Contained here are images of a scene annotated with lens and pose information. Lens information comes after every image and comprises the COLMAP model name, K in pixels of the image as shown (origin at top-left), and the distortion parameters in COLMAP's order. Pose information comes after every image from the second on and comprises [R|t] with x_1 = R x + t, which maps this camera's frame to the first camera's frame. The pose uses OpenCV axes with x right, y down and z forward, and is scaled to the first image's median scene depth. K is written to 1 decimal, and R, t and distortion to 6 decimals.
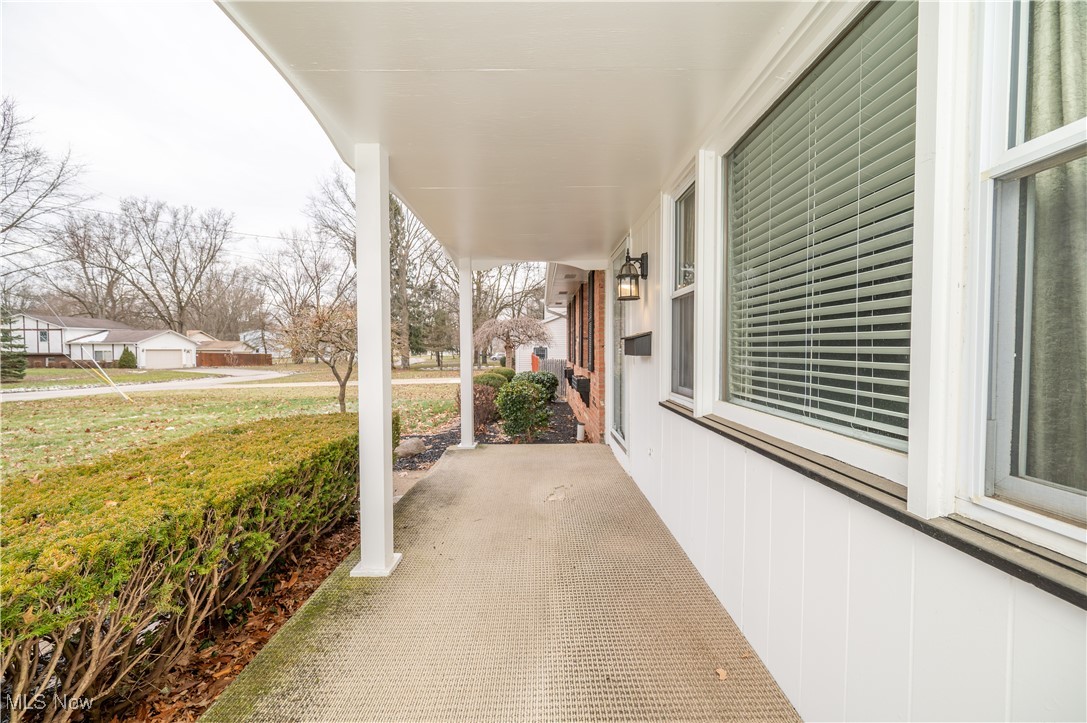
lens RADIAL K [[429.9, 0, 543.5], [0, 429.9, 361.5], [0, 0, 1]] dist [-0.003527, 0.000316]
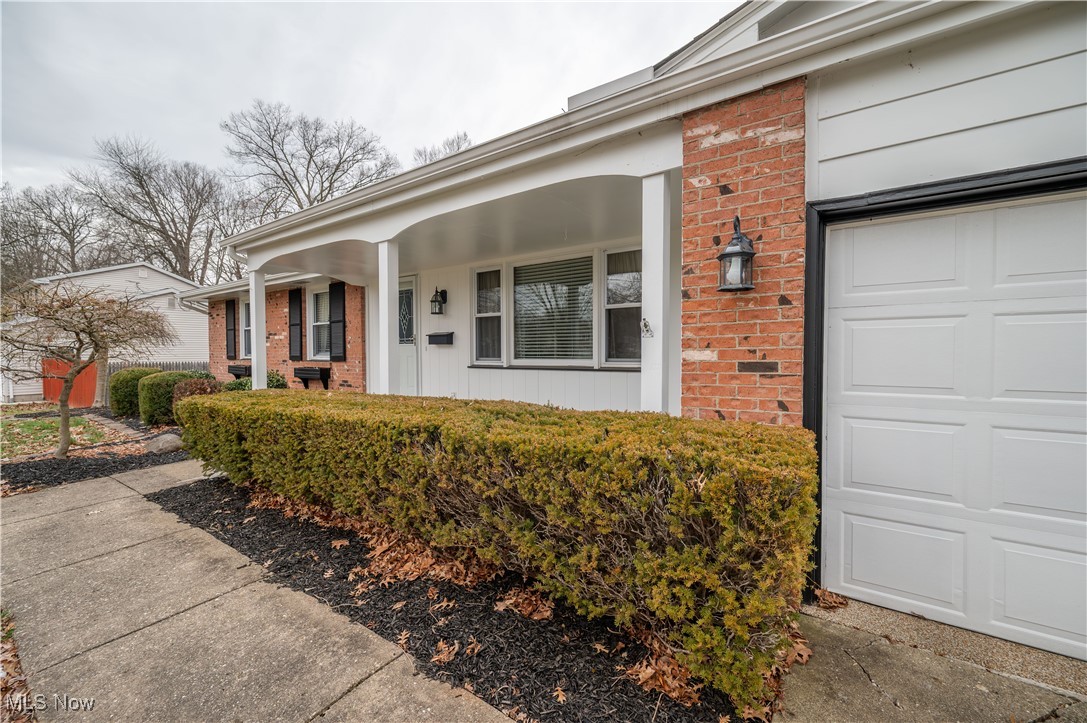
lens RADIAL K [[438.5, 0, 543.5], [0, 438.5, 361.5], [0, 0, 1]] dist [-0.003185, -0.000078]
pose [[0.561503, -0.022636, 0.827165, -1.099111], [0.029489, 0.999538, 0.007335, 0.056830], [-0.826949, 0.020274, 0.561911, -0.409684]]
